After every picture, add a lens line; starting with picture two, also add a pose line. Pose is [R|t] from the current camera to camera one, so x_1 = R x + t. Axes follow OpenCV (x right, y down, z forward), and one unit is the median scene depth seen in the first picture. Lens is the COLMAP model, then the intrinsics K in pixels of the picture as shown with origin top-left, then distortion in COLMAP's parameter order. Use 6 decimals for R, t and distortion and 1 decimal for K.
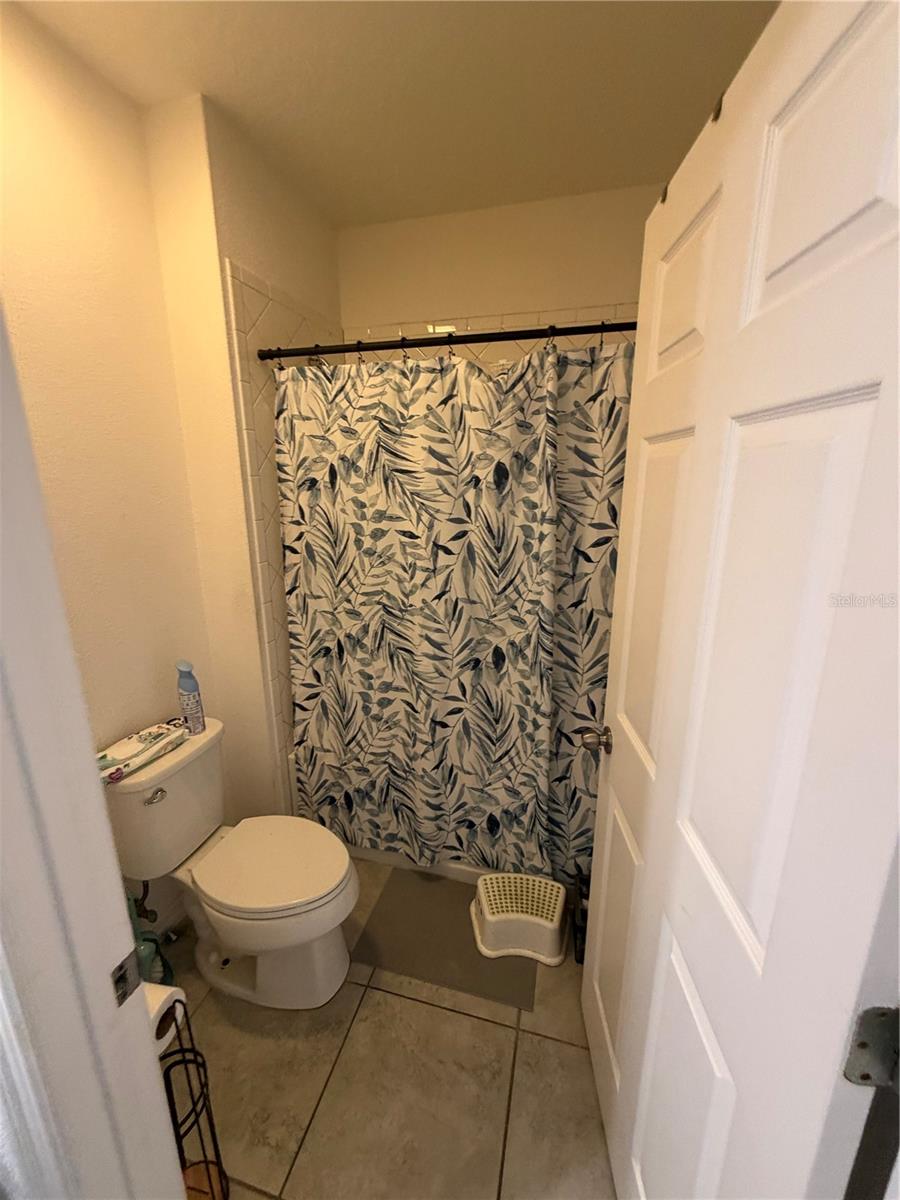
lens RADIAL K [[480.8, 0, 452.2], [0, 480.8, 597.3], [0, 0, 1]] dist [0.000148, -0.000063]
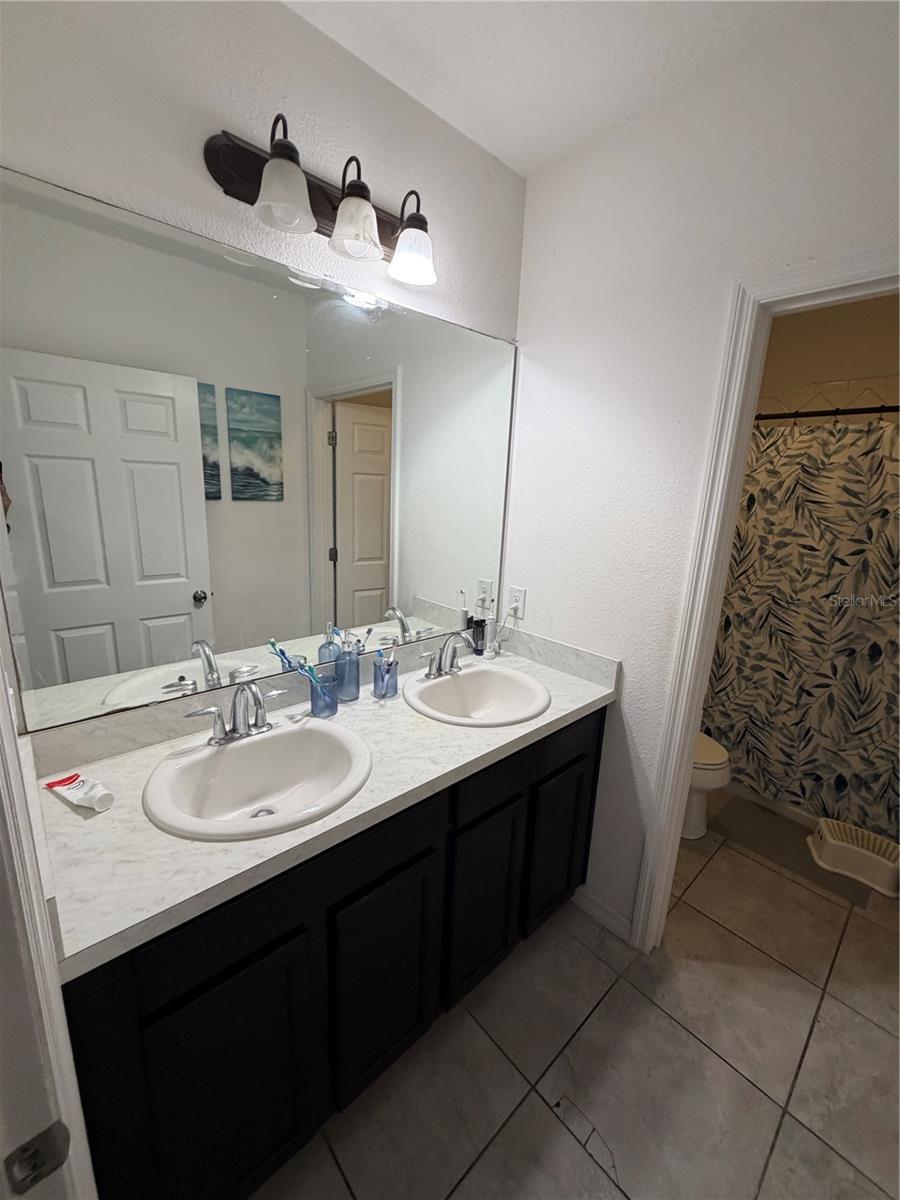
lens RADIAL K [[480.8, 0, 447.8], [0, 480.8, 598.5], [0, 0, 1]] dist [0.000148, -0.000063]
pose [[0.837556, 0.165045, -0.520827, -0.208471], [-0.182586, 0.983027, 0.017891, 0.169743], [0.514940, 0.080111, 0.853475, -0.665728]]
